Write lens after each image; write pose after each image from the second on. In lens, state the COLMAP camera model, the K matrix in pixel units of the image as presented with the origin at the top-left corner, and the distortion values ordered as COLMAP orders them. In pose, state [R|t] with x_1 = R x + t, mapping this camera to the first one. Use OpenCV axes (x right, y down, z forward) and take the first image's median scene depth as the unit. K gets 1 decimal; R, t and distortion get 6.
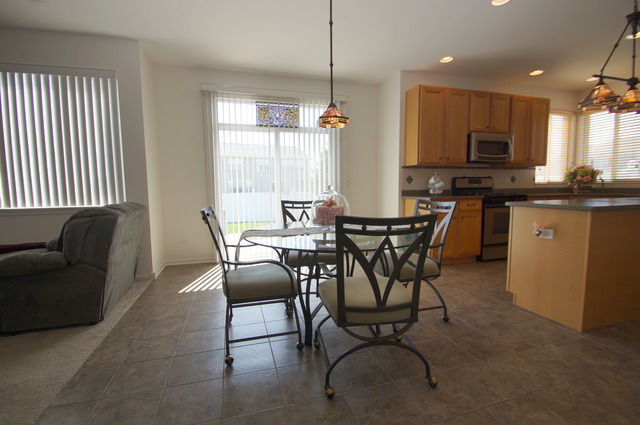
lens RADIAL K [[286.3, 0, 308.4], [0, 286.3, 211.1], [0, 0, 1]] dist [0.003005, -0.010715]
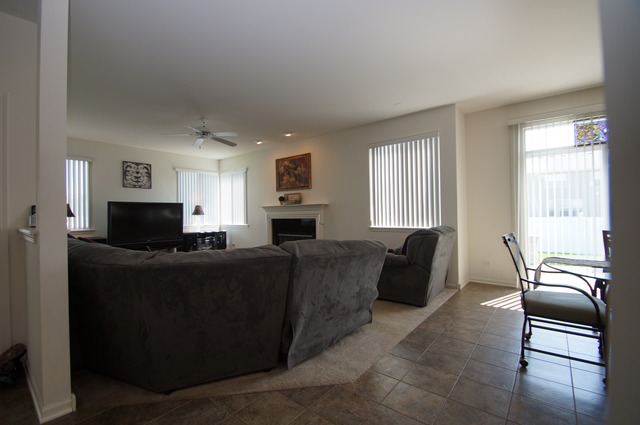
lens RADIAL K [[286.3, 0, 315.7], [0, 286.3, 210.7], [0, 0, 1]] dist [0.003005, -0.010715]
pose [[0.581877, -0.002954, -0.813272, 0.145154], [-0.060405, 0.997074, -0.046840, -0.003114], [0.811031, 0.076381, 0.579996, -0.345557]]
